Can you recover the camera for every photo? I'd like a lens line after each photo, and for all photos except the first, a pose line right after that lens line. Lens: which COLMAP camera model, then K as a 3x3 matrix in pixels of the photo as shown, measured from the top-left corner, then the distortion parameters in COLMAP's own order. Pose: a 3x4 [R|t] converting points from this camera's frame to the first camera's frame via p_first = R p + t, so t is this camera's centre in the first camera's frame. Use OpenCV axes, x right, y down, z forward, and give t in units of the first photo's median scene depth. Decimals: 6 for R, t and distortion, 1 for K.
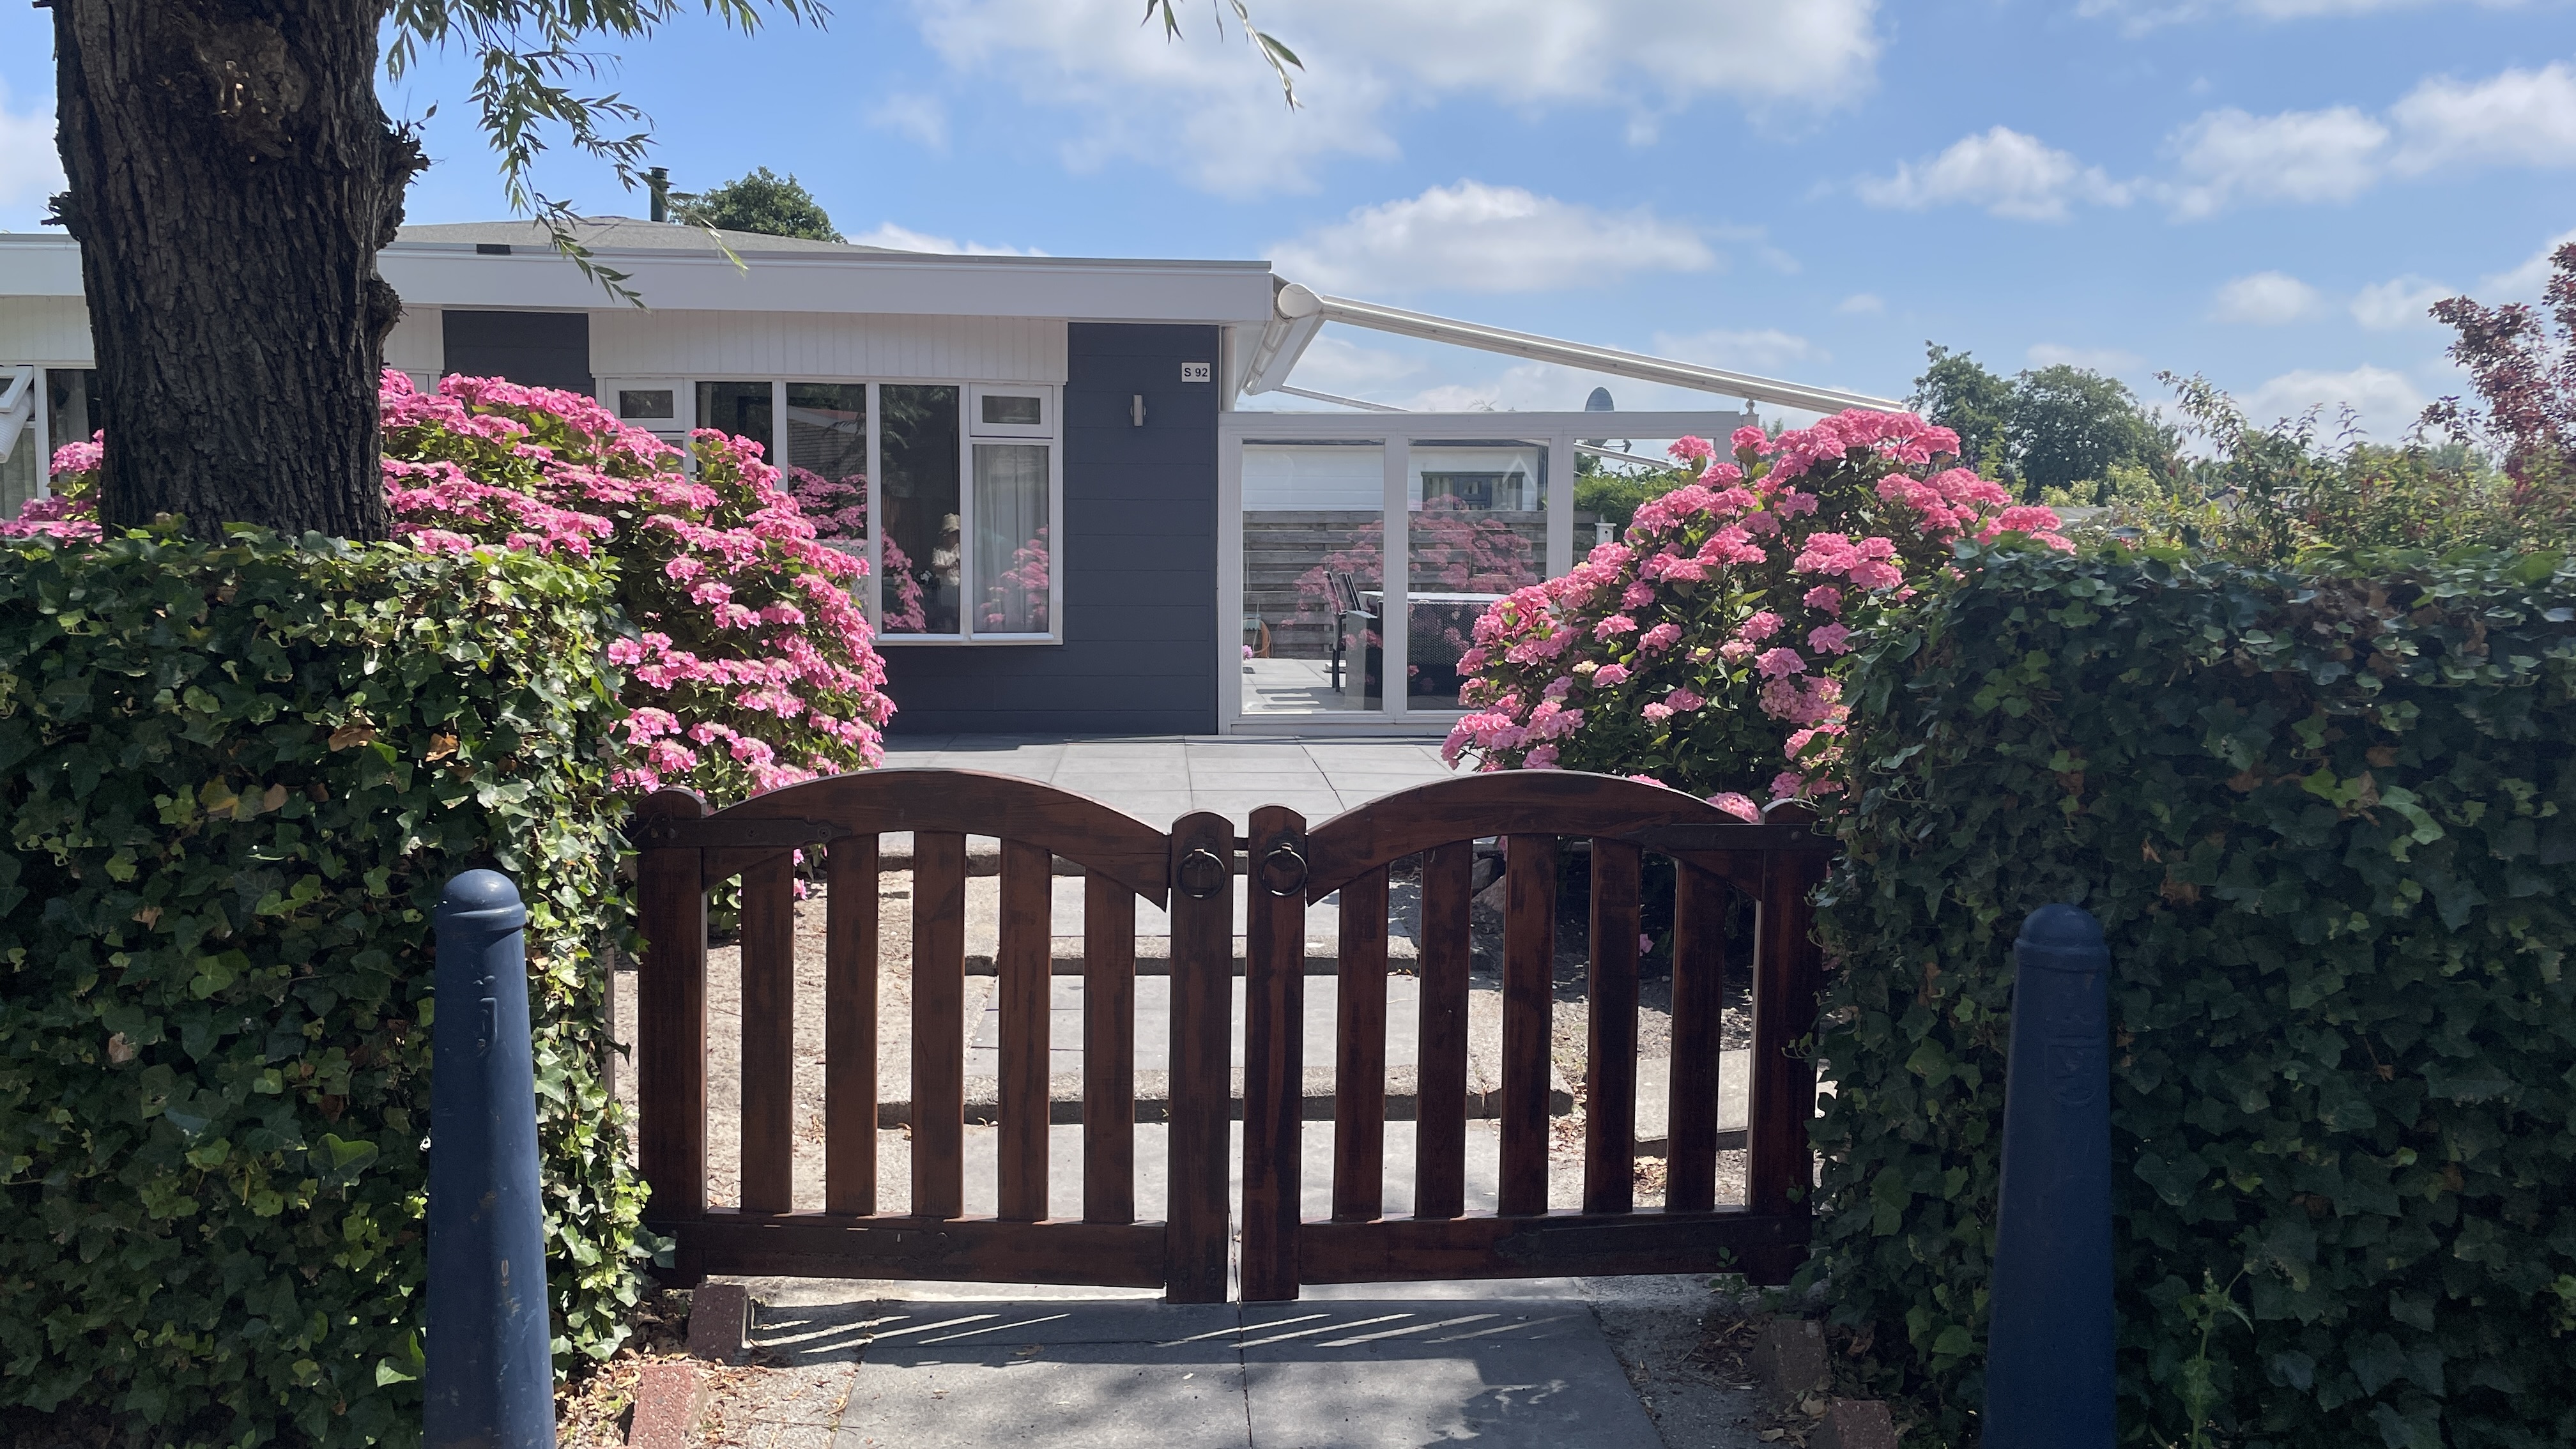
lens RADIAL K [[1952.1, 0, 1236.9], [0, 1952.1, 682.0], [0, 0, 1]] dist [0.119138, -0.184460]
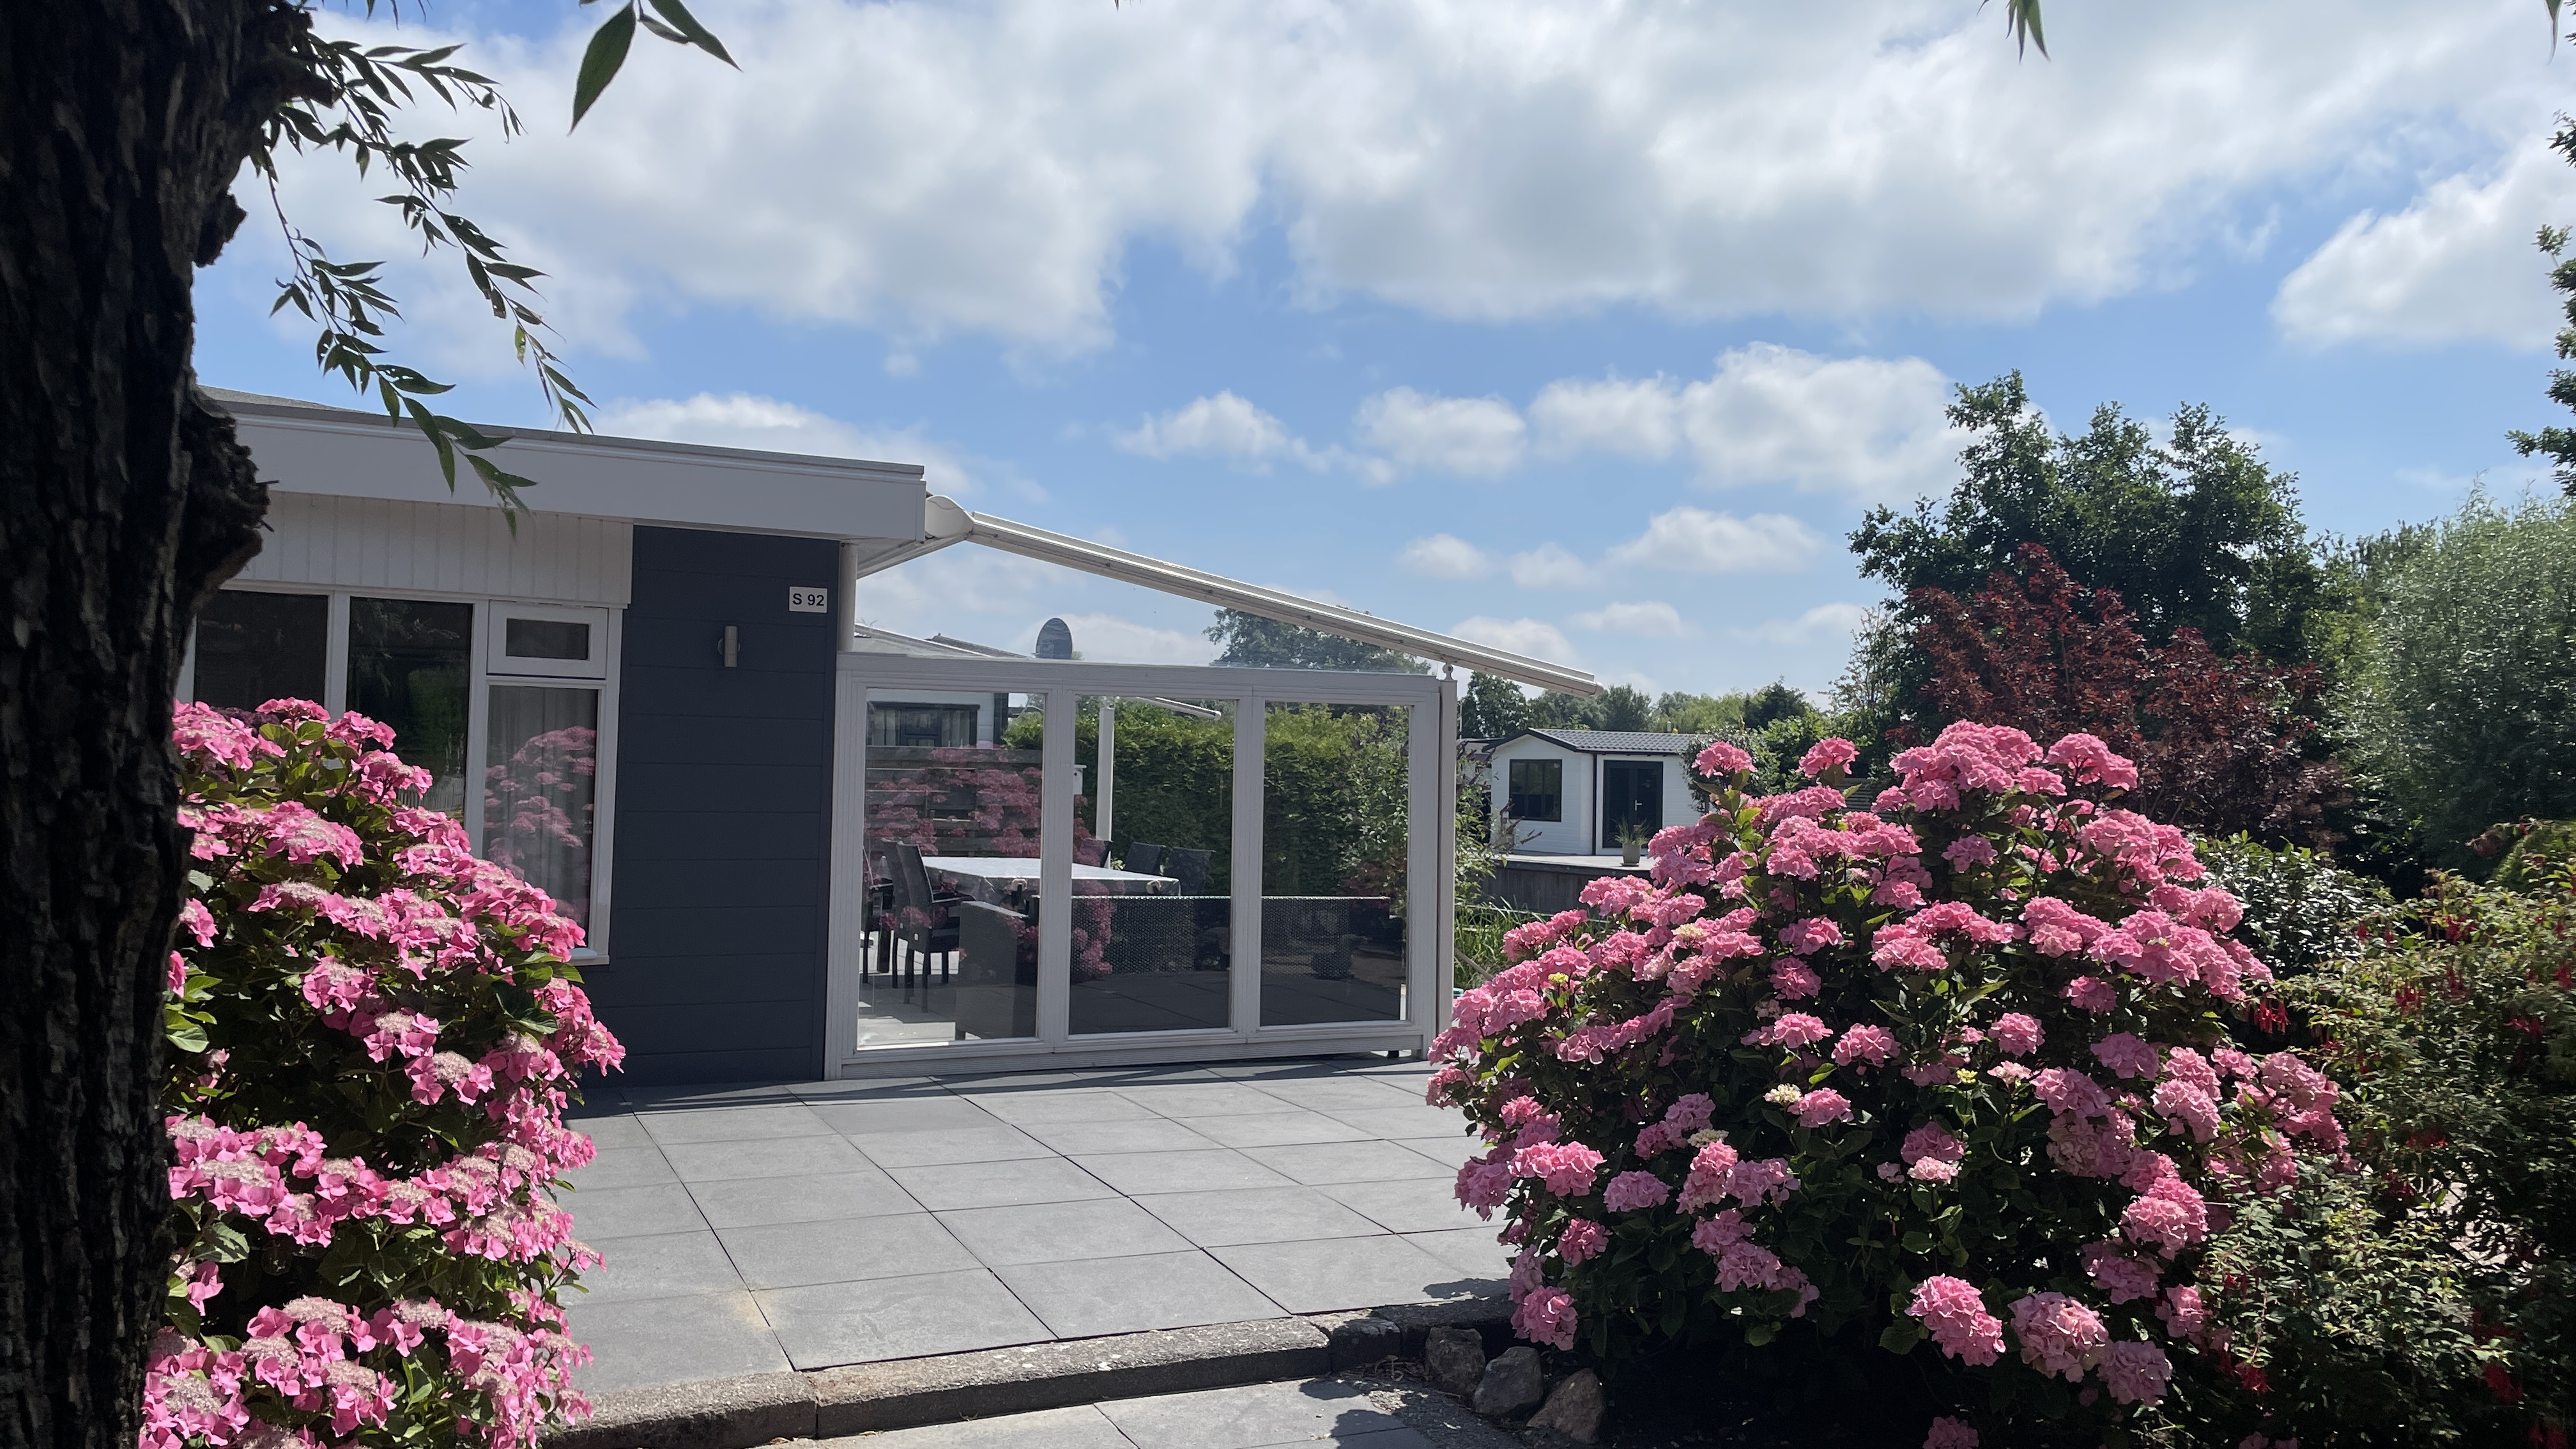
lens RADIAL K [[1914.2, 0, 1283.9], [0, 1914.2, 681.6], [0, 0, 1]] dist [0.111566, -0.169863]
pose [[0.920882, 0.033473, 0.388401, -0.143014], [0.007803, 0.994525, -0.104211, -0.046368], [-0.389762, 0.098997, 0.915579, 0.239498]]
